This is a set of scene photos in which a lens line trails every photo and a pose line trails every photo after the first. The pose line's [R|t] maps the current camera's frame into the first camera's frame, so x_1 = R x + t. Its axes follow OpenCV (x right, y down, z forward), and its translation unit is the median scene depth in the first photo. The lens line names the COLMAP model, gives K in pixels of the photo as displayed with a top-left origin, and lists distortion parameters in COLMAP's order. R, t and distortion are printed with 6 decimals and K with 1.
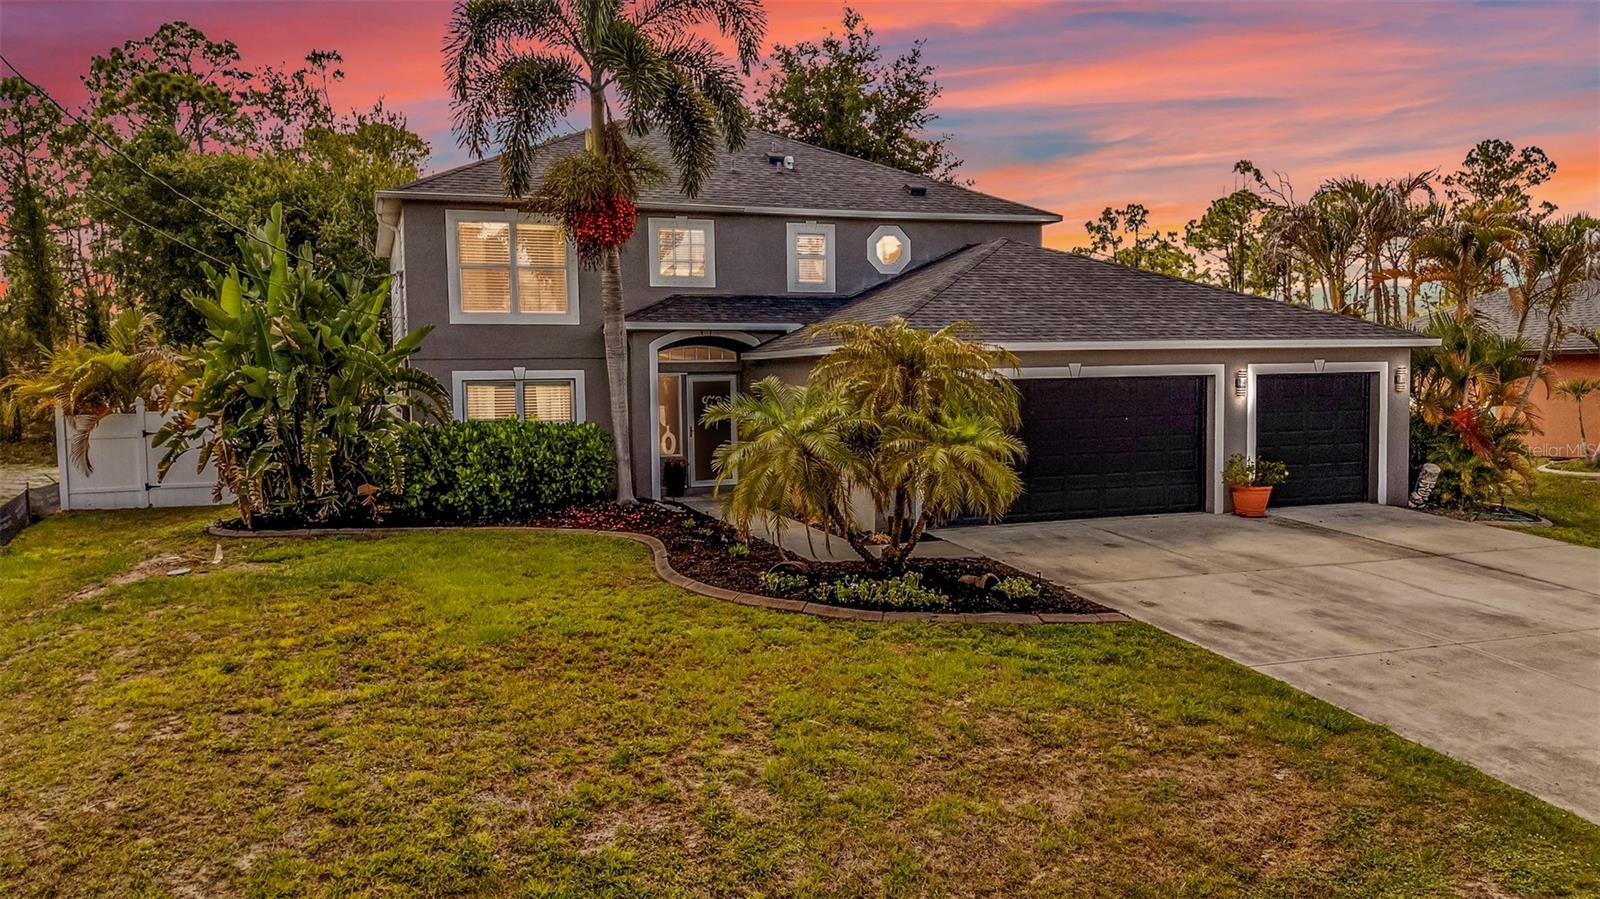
lens RADIAL K [[1177.4, 0, 800.0], [0, 1177.4, 449.5], [0, 0, 1]] dist [0.071592, -0.067082]
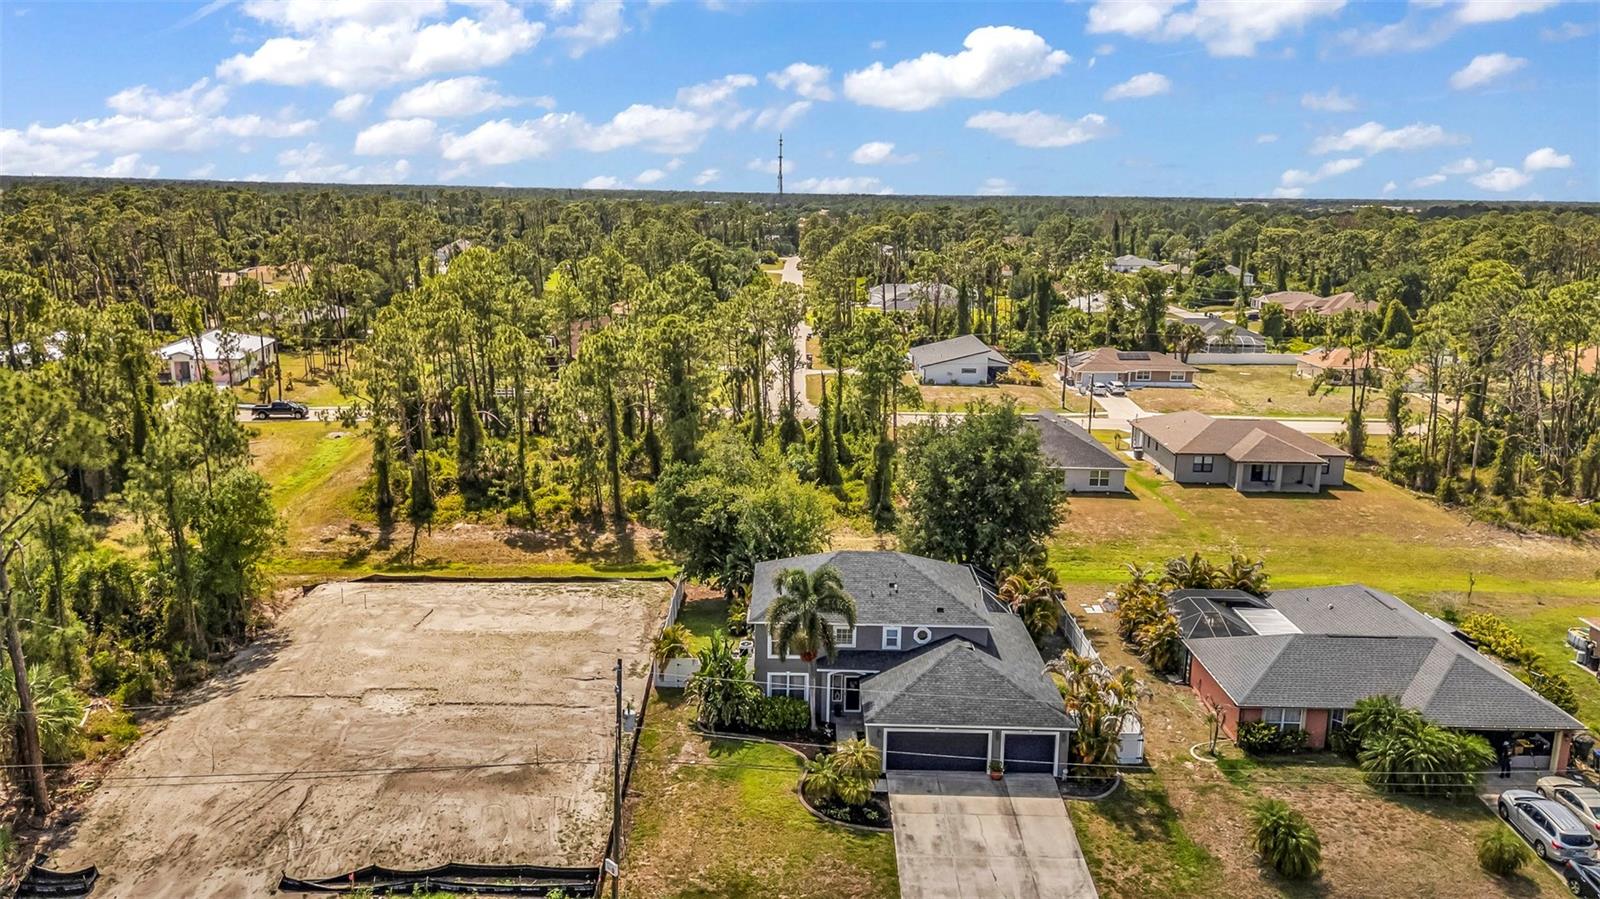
lens RADIAL K [[1177.4, 0, 800.0], [0, 1177.4, 449.5], [0, 0, 1]] dist [0.071592, -0.067082]
pose [[0.938258, 0.105265, -0.329531, 0.847971], [-0.053563, 0.985297, 0.162236, -1.306153], [0.341764, -0.134568, 0.930101, -2.018941]]
